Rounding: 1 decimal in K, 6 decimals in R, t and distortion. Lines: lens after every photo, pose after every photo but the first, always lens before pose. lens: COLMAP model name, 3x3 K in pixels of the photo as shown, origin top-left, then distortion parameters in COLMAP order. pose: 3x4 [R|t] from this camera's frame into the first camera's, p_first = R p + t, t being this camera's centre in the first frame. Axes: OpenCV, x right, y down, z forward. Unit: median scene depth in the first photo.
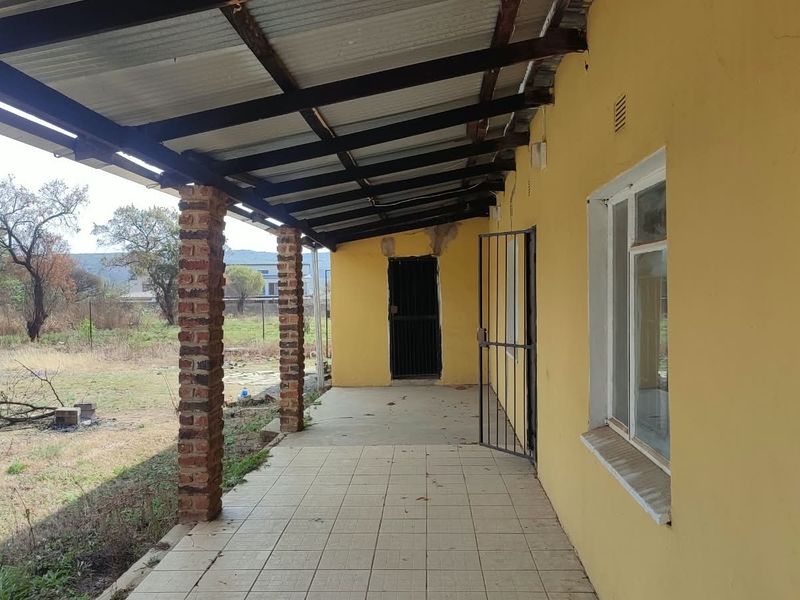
lens RADIAL K [[769.1, 0, 392.9], [0, 769.1, 283.9], [0, 0, 1]] dist [0.016985, 0.008463]
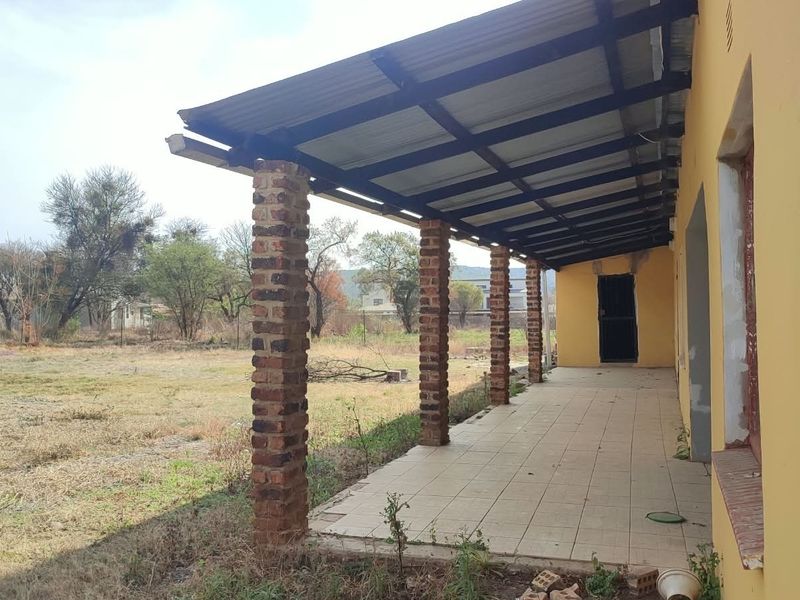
lens RADIAL K [[769.1, 0, 392.9], [0, 769.1, 283.9], [0, 0, 1]] dist [0.016985, 0.008463]
pose [[0.962095, -0.008957, -0.272569, 0.017893], [0.003694, 0.999797, -0.019816, 0.007631], [0.272691, 0.018058, 0.961932, -0.459506]]
